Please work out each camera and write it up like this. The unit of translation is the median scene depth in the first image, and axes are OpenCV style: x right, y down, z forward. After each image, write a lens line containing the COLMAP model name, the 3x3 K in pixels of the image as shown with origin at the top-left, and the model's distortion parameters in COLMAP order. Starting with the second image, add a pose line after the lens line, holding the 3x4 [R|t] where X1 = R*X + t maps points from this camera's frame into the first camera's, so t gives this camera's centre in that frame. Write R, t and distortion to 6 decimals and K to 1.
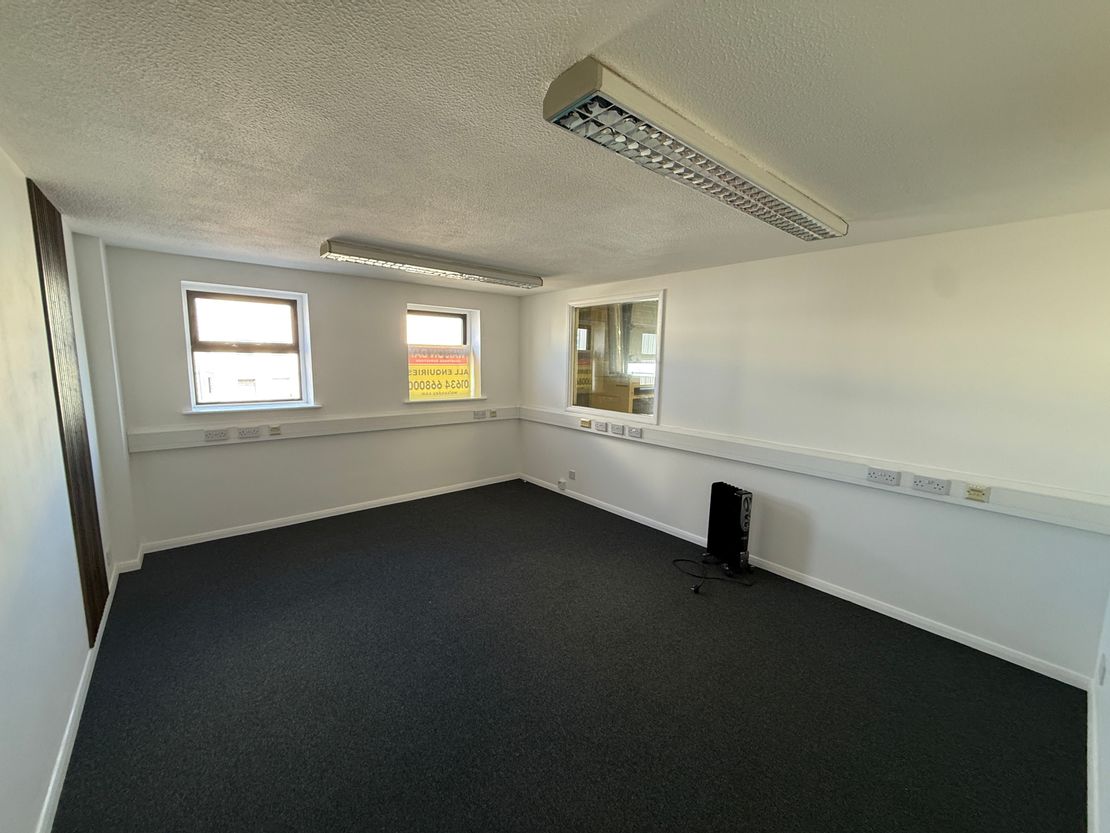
lens RADIAL K [[443.7, 0, 557.0], [0, 443.7, 416.3], [0, 0, 1]] dist [-0.000582, 0.000990]
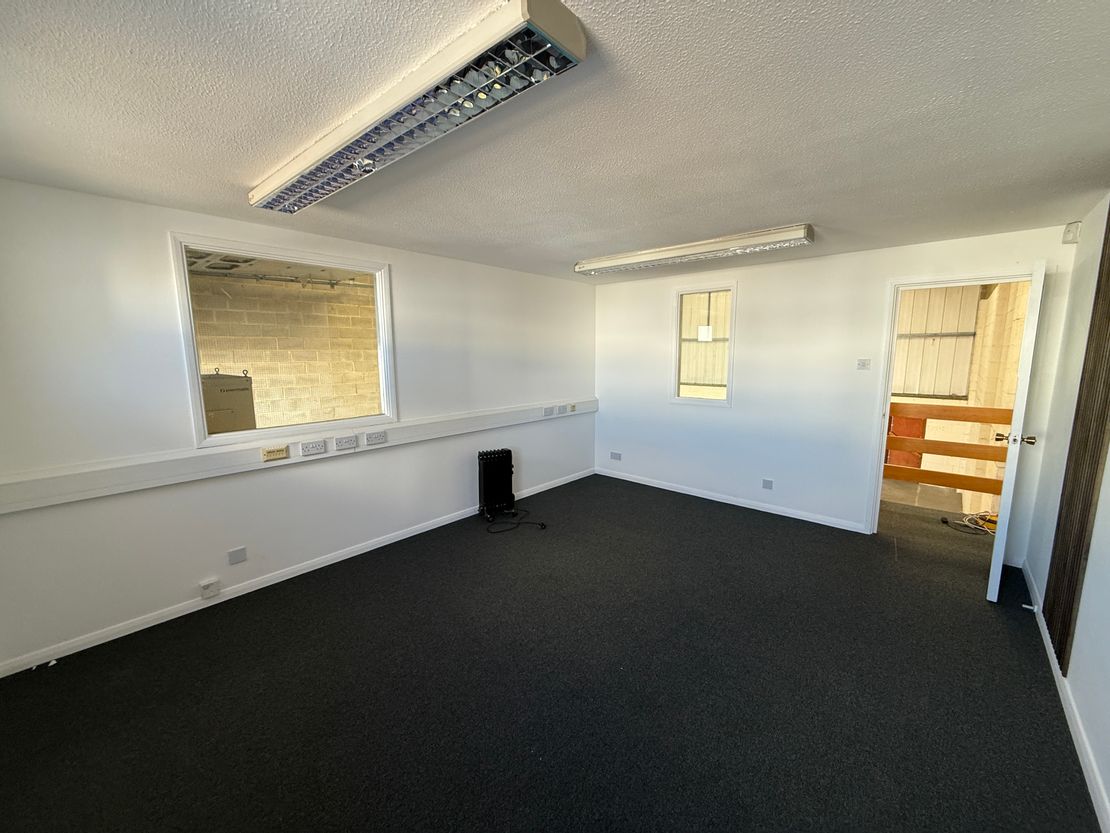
lens RADIAL K [[443.7, 0, 558.0], [0, 443.7, 416.0], [0, 0, 1]] dist [-0.000582, 0.000990]
pose [[-0.143264, -0.167059, 0.975483, -0.711401], [0.126441, 0.974484, 0.185457, -0.120677], [-0.981574, 0.149911, -0.118485, 0.851924]]
